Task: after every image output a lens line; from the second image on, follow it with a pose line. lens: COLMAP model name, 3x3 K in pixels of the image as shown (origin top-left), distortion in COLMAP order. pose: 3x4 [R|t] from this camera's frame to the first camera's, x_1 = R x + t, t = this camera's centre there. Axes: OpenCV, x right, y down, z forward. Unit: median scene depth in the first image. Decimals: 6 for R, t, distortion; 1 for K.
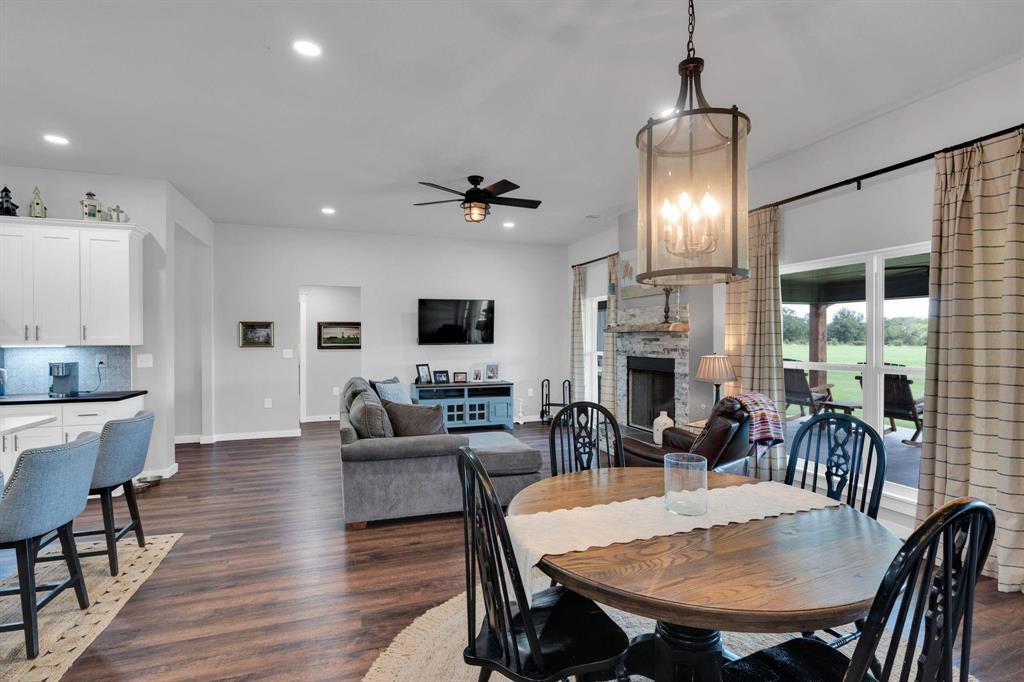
lens RADIAL K [[489.5, 0, 512.0], [0, 489.5, 341.0], [0, 0, 1]] dist [-0.000105, -0.000059]
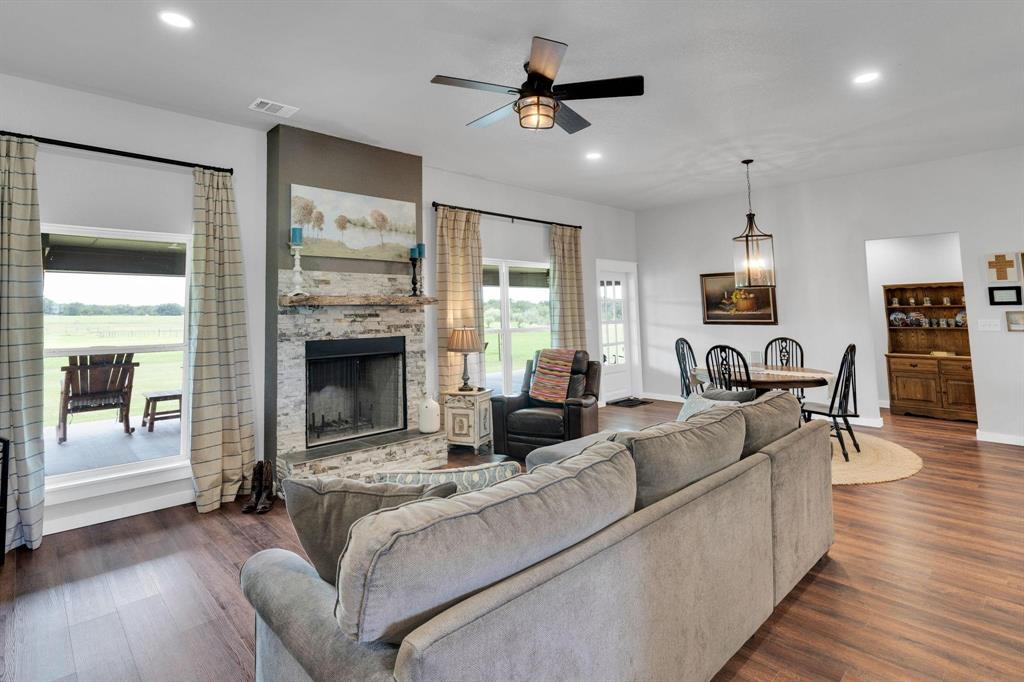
lens RADIAL K [[508.6, 0, 513.0], [0, 508.6, 263.3], [0, 0, 1]] dist [0.001018, 0.000194]
pose [[-0.418992, 0.094177, 0.903093, -0.516970], [0.020212, 0.995327, -0.094419, -0.003941], [-0.907765, -0.021307, -0.418938, 1.038421]]
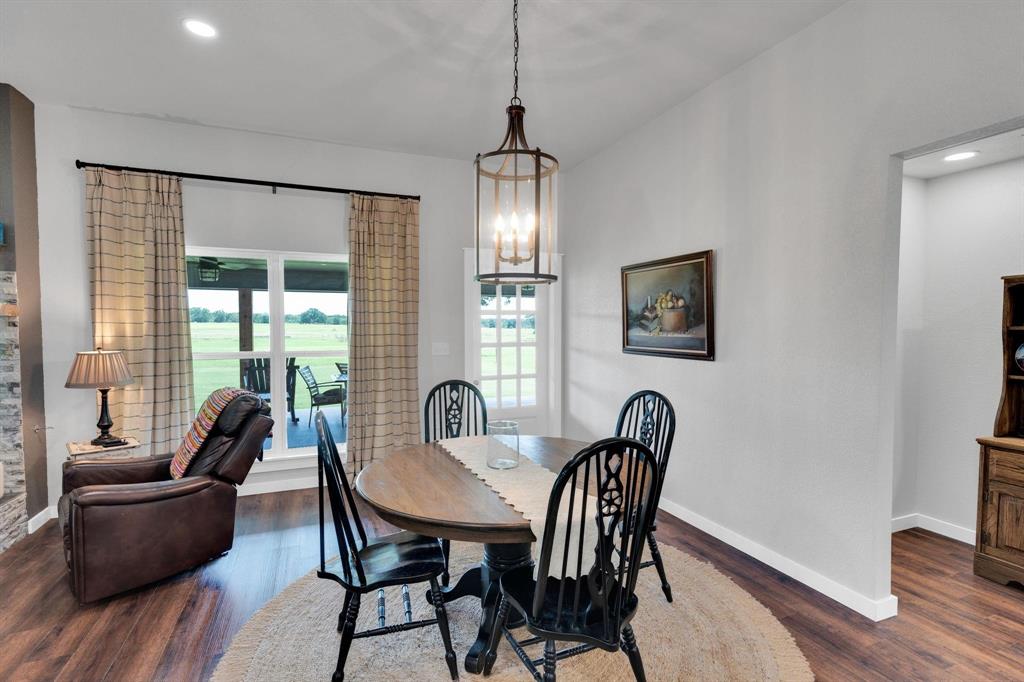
lens RADIAL K [[490.9, 0, 513.4], [0, 490.9, 343.8], [0, 0, 1]] dist [0.002691, -0.000705]
pose [[-0.064775, -0.031970, 0.997388, -0.271246], [0.006423, 0.999453, 0.032454, -0.000710], [-0.997879, 0.008509, -0.064534, 0.320867]]
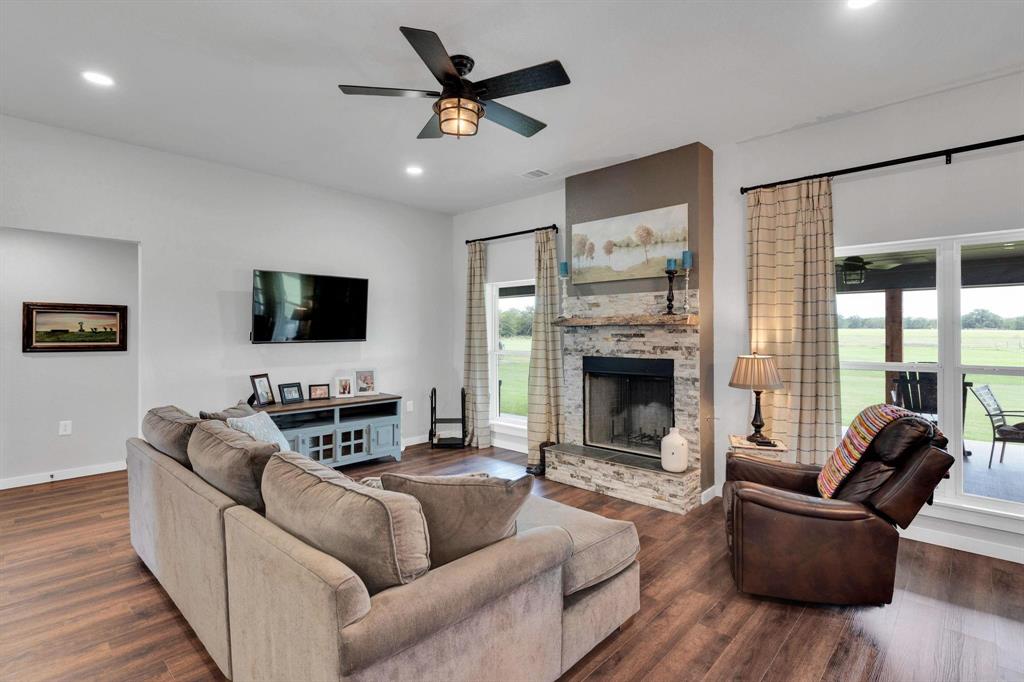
lens RADIAL K [[489.7, 0, 511.8], [0, 489.7, 329.5], [0, 0, 1]] dist [0.000290, -0.000069]
pose [[0.882678, 0.005884, 0.469941, -0.234871], [0.000612, 0.999906, -0.013670, -0.001402], [-0.469977, 0.012354, 0.882592, 0.359914]]
